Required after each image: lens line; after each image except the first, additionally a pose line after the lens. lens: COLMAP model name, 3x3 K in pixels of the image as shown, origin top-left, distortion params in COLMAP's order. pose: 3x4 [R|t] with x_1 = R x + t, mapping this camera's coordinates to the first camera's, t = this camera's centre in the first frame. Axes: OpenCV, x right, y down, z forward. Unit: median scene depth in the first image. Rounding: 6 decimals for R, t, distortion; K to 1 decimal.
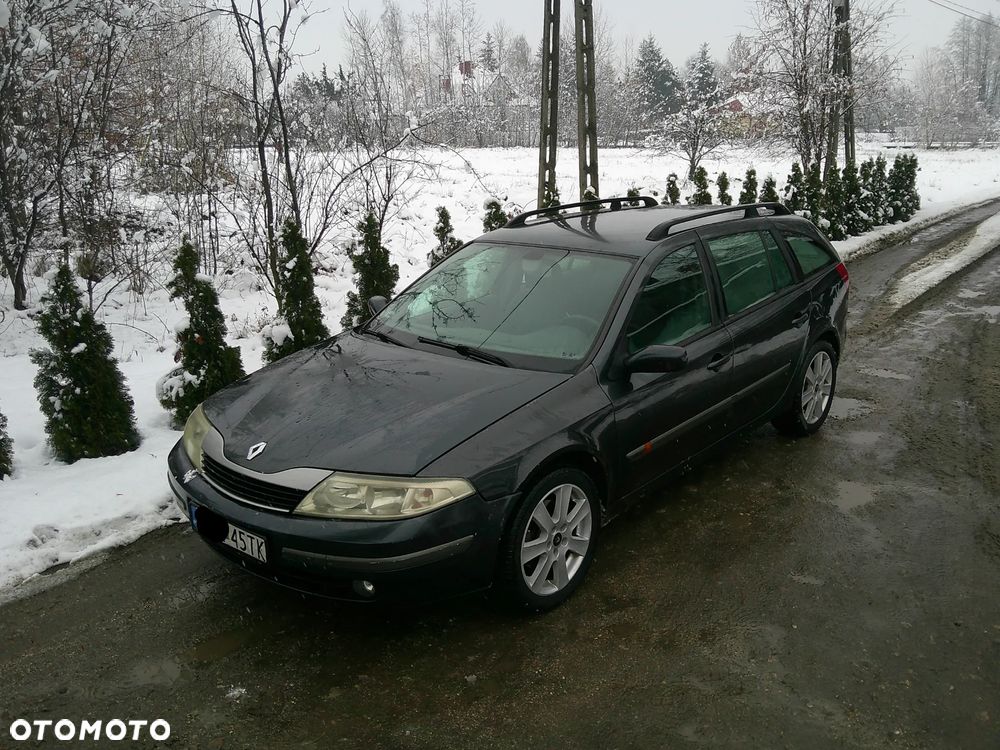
lens RADIAL K [[876.1, 0, 497.6], [0, 876.1, 368.4], [0, 0, 1]] dist [0.059562, -0.152844]
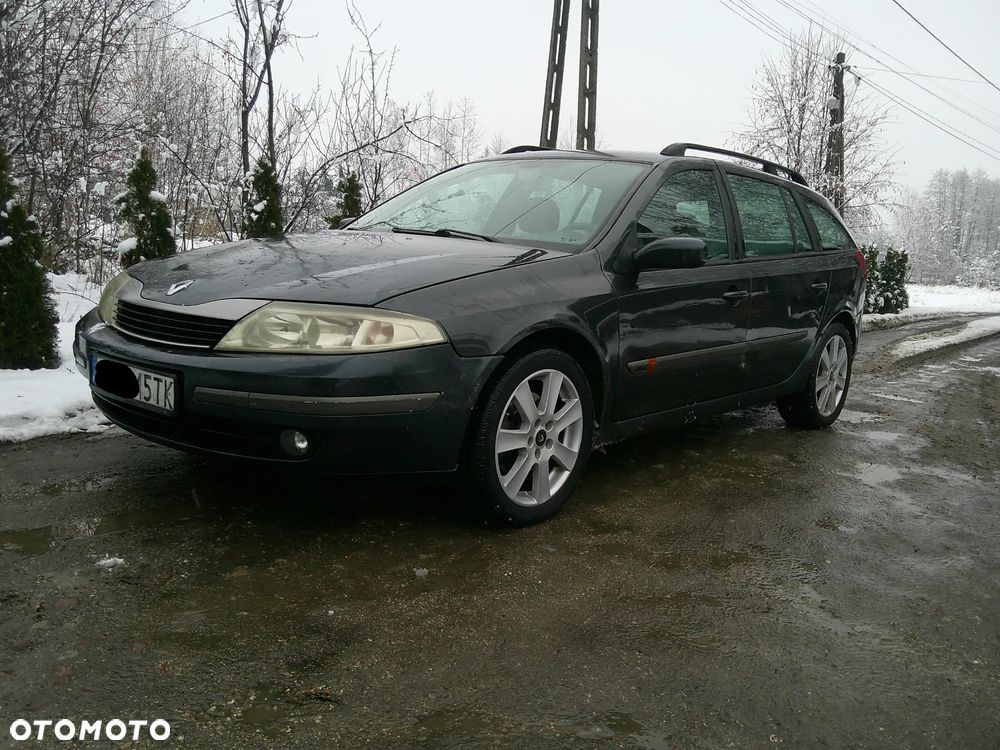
lens RADIAL K [[873.7, 0, 500.0], [0, 873.7, 375.0], [0, 0, 1]] dist [0.095993, -0.235914]
pose [[0.996523, 0.079370, 0.025364, 0.003431], [-0.075903, 0.990271, -0.116625, 0.164921], [-0.034374, 0.114294, 0.992852, 0.130889]]
